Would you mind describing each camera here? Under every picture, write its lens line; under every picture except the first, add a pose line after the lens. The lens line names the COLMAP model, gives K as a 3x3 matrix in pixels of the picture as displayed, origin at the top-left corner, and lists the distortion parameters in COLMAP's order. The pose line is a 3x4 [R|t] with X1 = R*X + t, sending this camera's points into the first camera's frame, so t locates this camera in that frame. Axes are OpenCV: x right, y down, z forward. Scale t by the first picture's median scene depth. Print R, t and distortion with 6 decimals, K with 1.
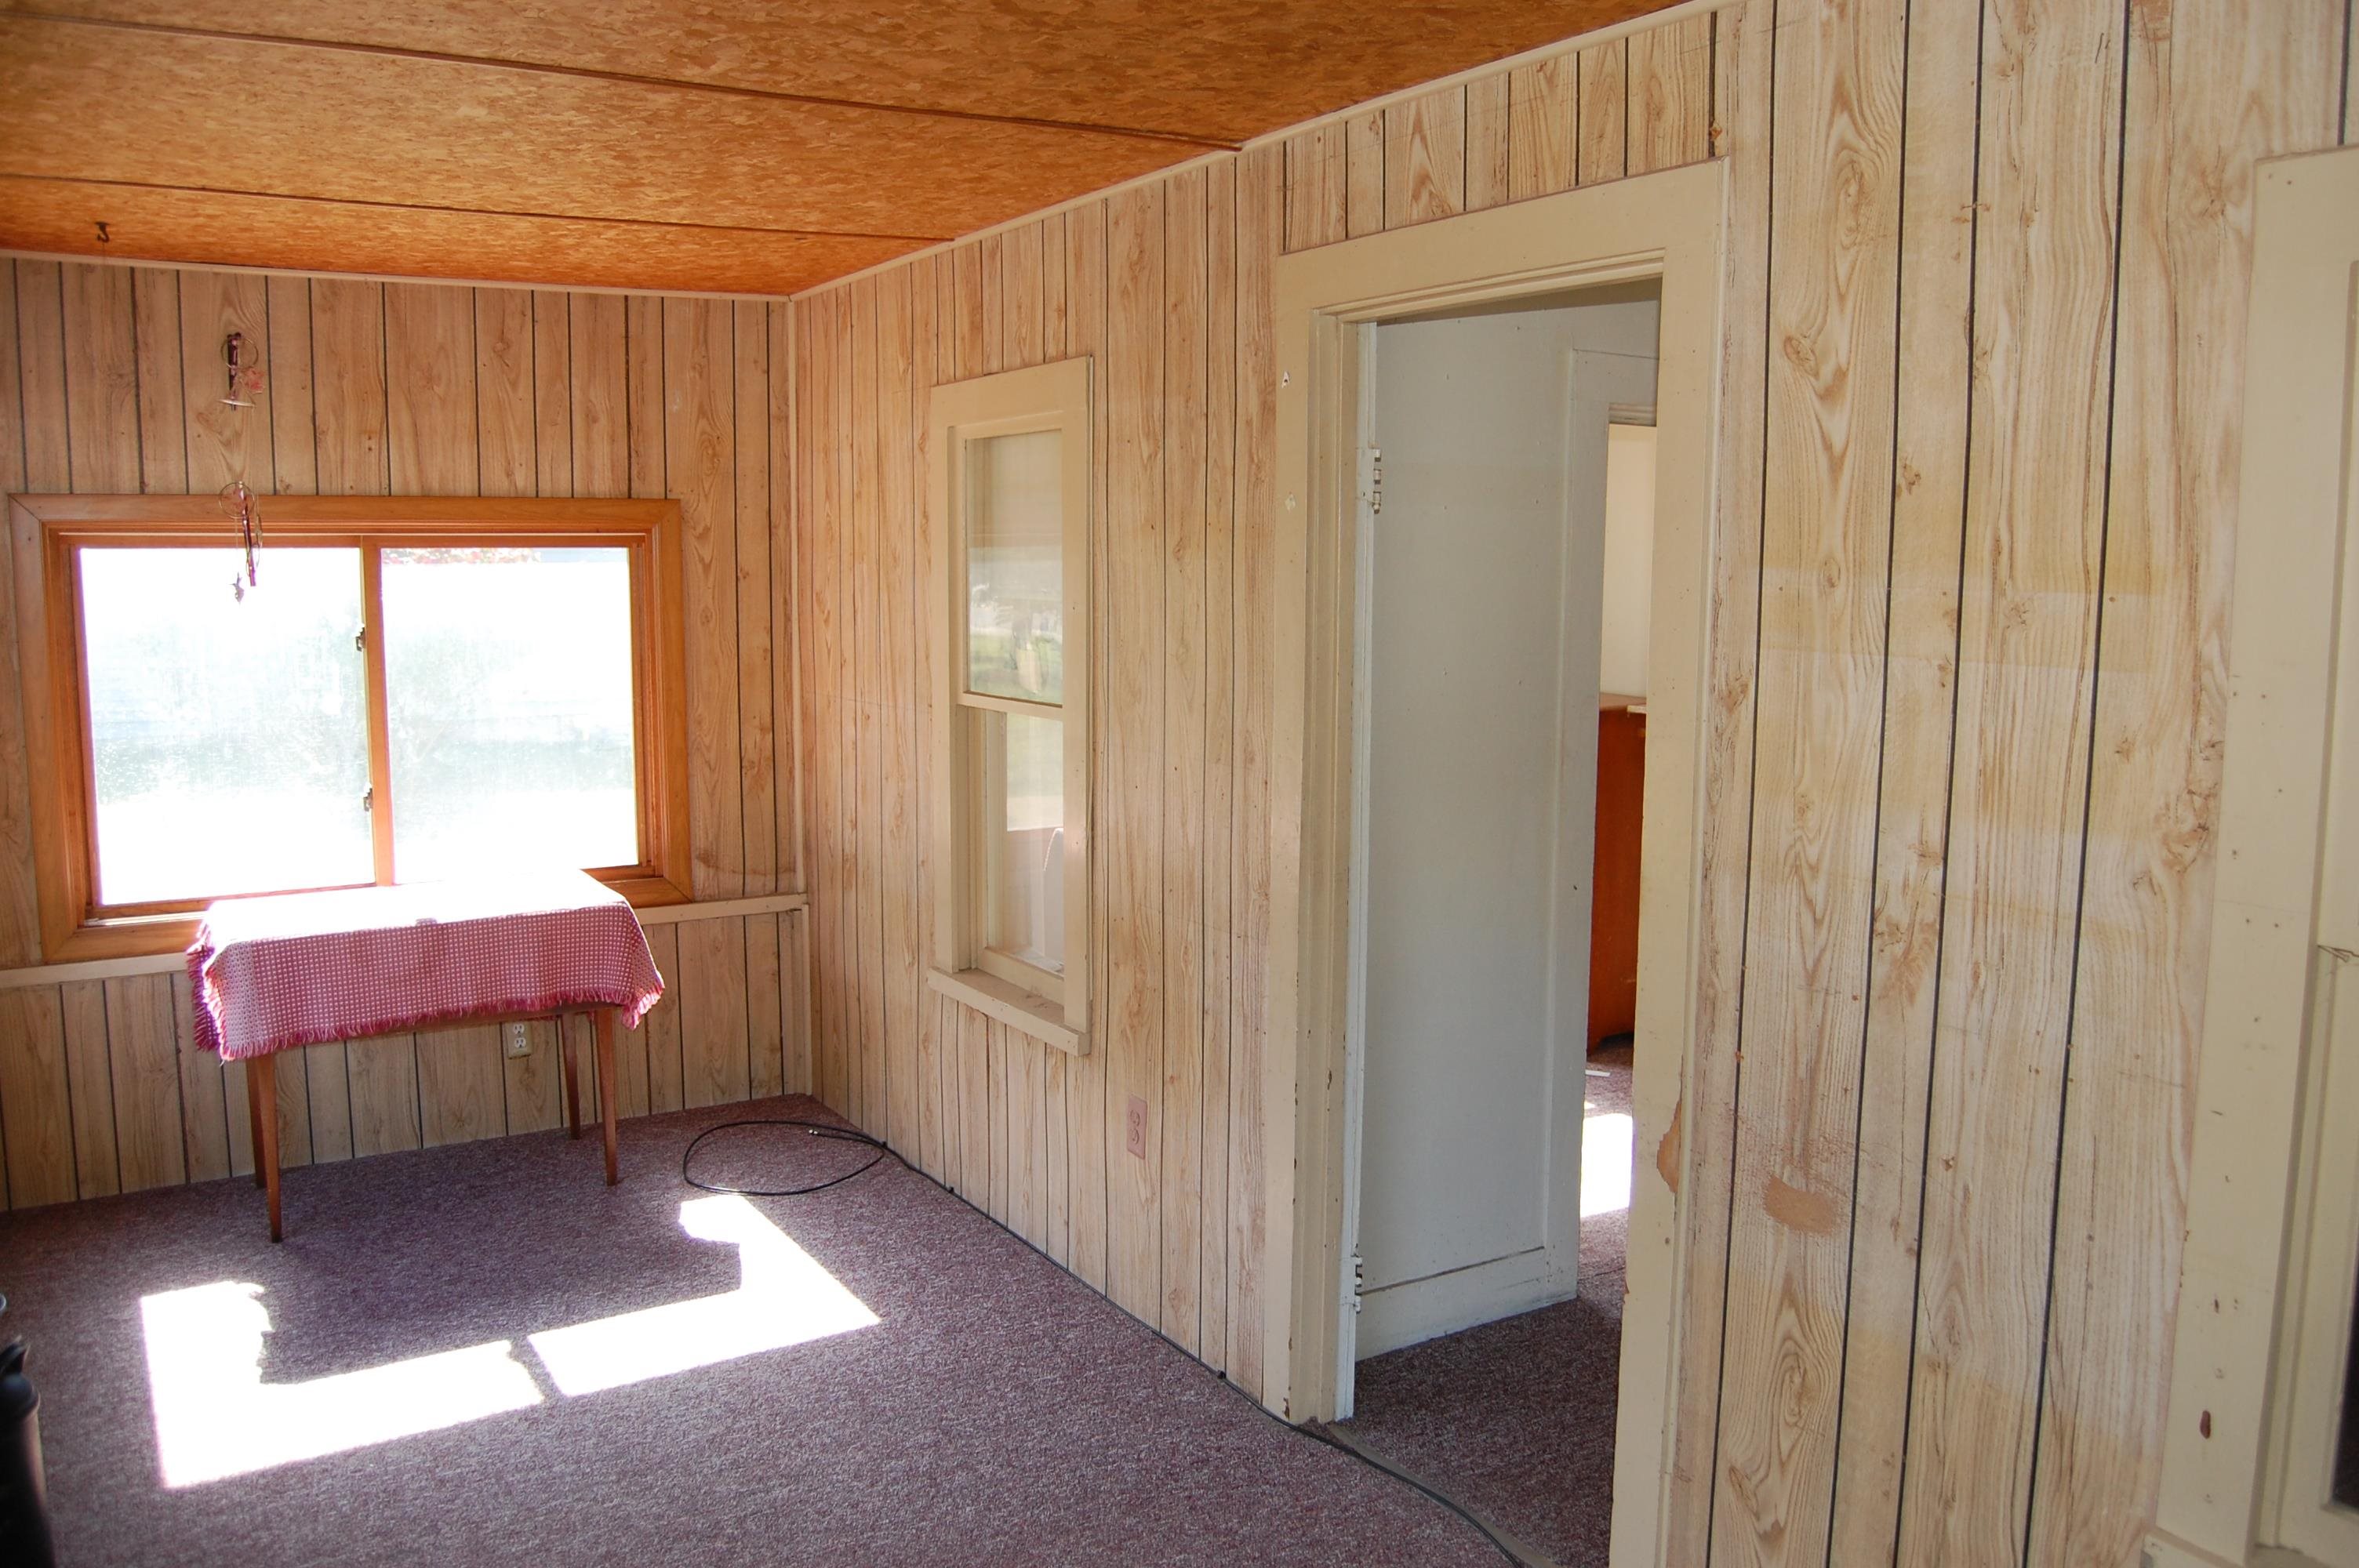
lens RADIAL K [[1889.5, 0, 1186.0], [0, 1889.5, 789.5], [0, 0, 1]] dist [-0.070738, 0.020811]
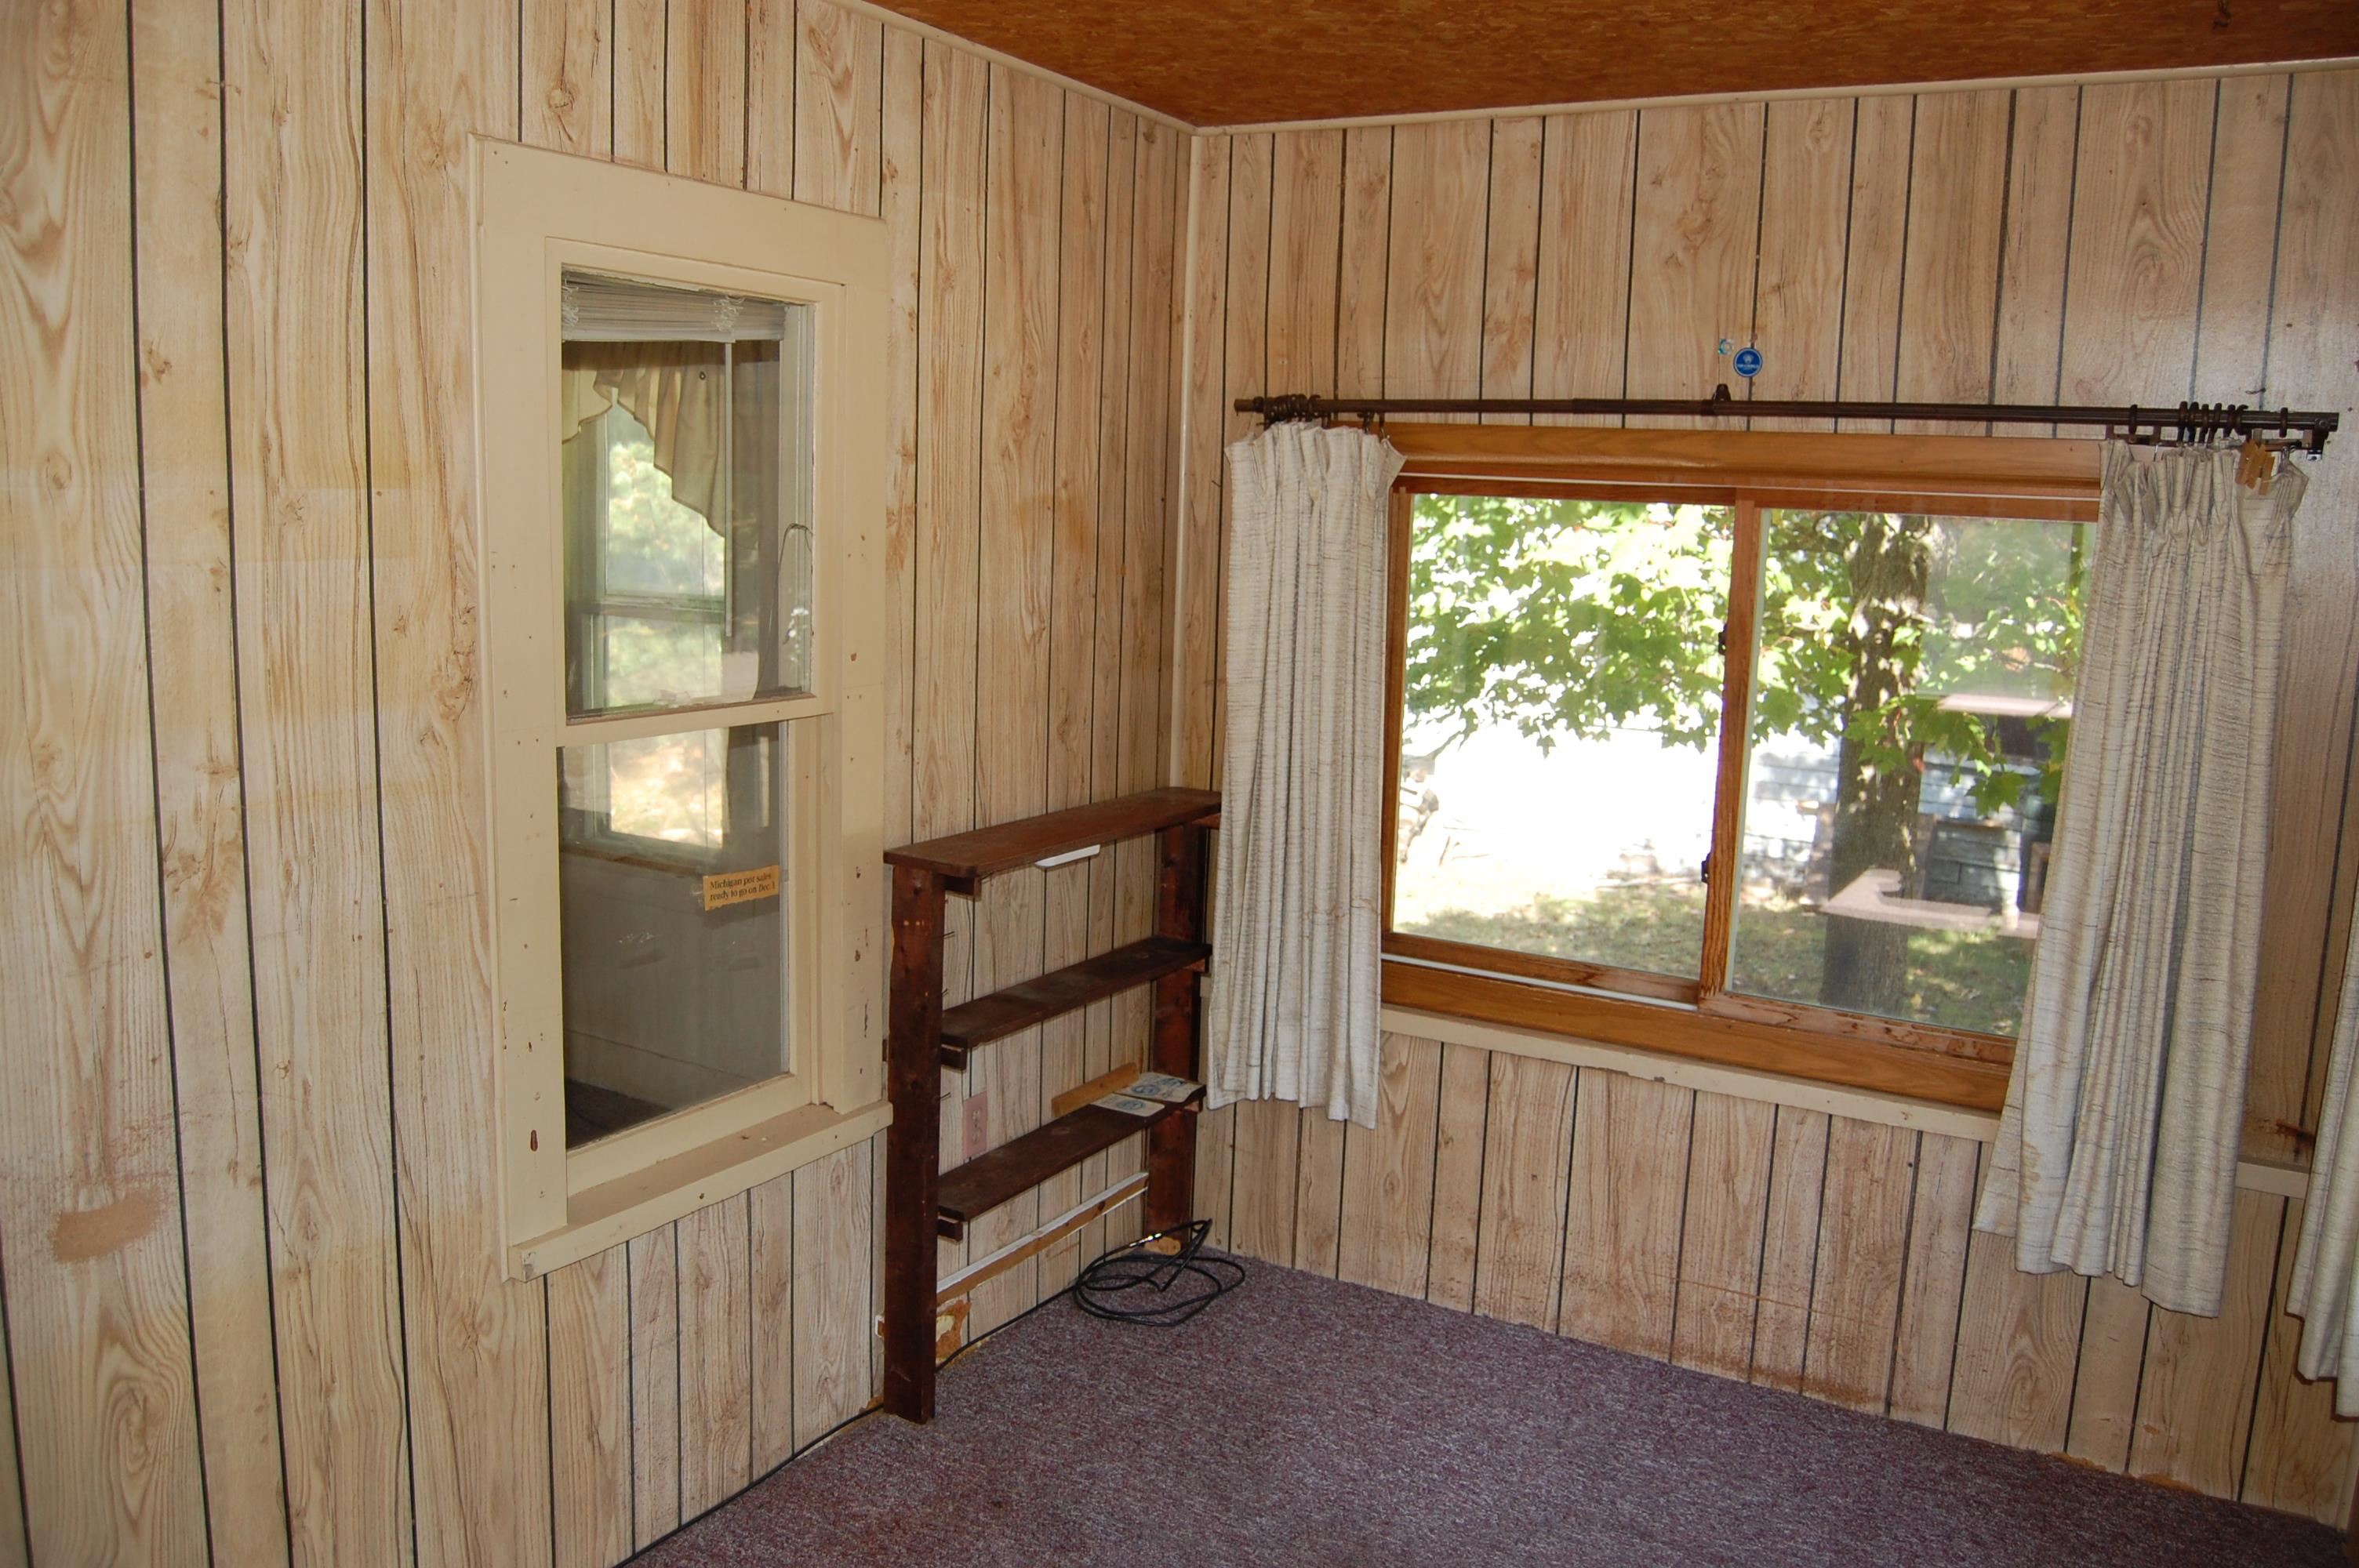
lens RADIAL K [[1889.5, 0, 1187.0], [0, 1889.5, 778.3], [0, 0, 1]] dist [-0.070738, 0.020811]
pose [[-0.475030, -0.153005, 0.866565, -0.685921], [0.082072, 0.972772, 0.216747, -0.131531], [-0.876134, 0.174082, -0.449539, 1.051312]]
